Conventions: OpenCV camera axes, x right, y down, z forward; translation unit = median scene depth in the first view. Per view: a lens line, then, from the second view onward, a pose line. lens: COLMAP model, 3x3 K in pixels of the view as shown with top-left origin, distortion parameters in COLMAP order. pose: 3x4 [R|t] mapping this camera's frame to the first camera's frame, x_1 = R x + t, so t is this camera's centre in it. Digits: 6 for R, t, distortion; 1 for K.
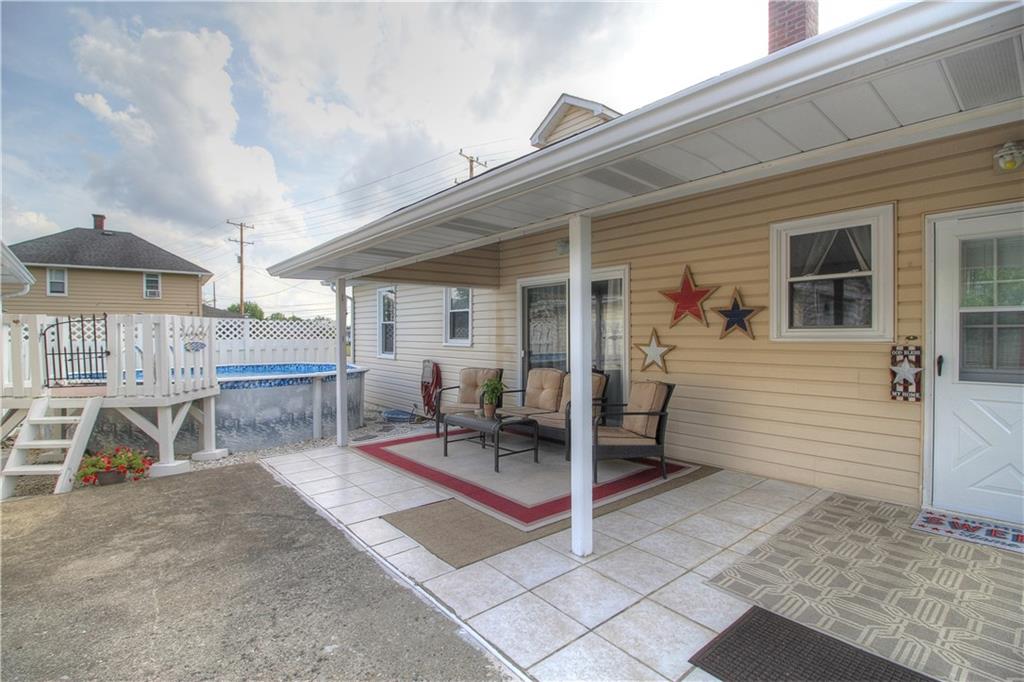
lens RADIAL K [[477.2, 0, 512.0], [0, 477.2, 341.0], [0, 0, 1]] dist [-0.001222, -0.000400]
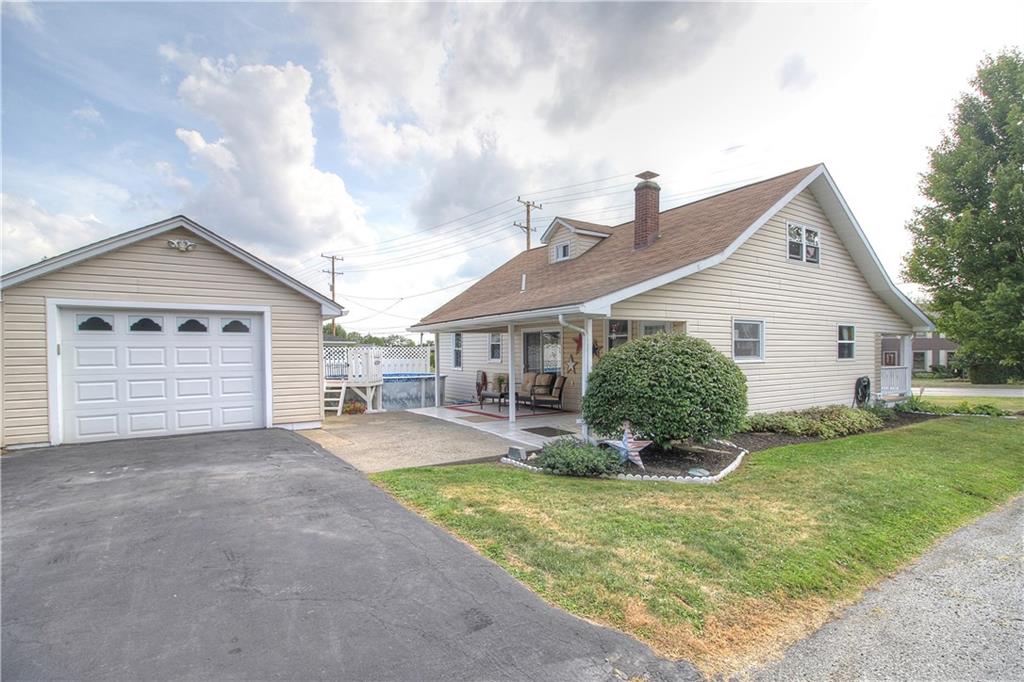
lens RADIAL K [[491.6, 0, 530.4], [0, 491.6, 362.4], [0, 0, 1]] dist [-0.000551, -0.000206]
pose [[0.993855, -0.000861, -0.110682, 0.368364], [0.001711, 0.999970, 0.007590, -0.006830], [0.110672, -0.007733, 0.993827, -1.379160]]
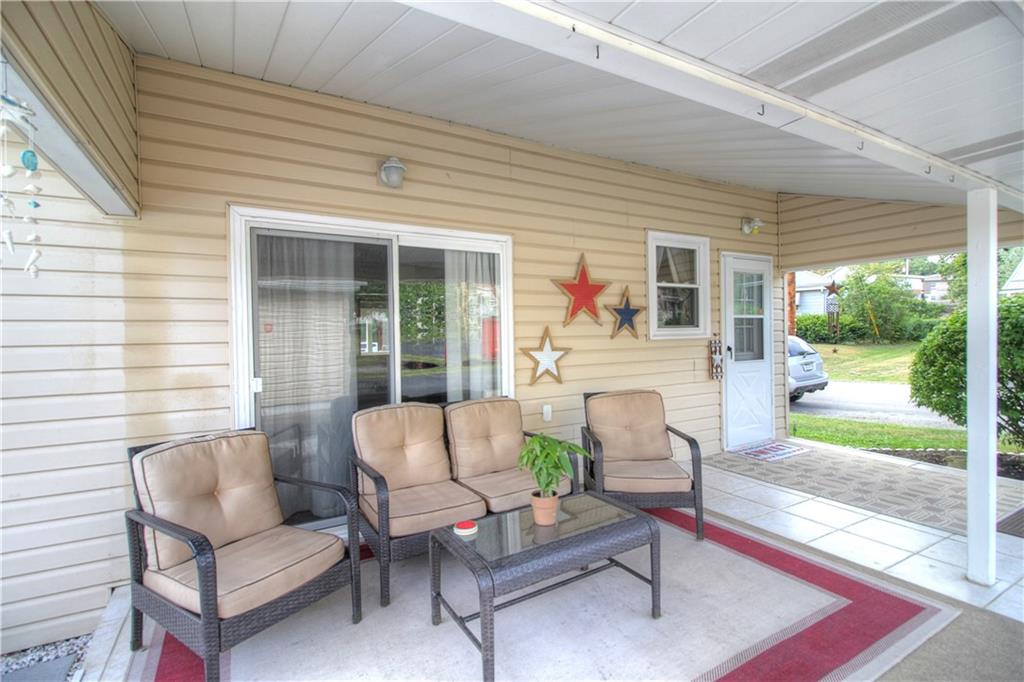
lens RADIAL K [[477.2, 0, 512.0], [0, 477.2, 341.0], [0, 0, 1]] dist [-0.001222, -0.000400]
pose [[0.185157, -0.016797, 0.982565, -0.471062], [0.027753, 0.999544, 0.011858, -0.014969], [-0.982317, 0.025074, 0.185539, 0.918661]]
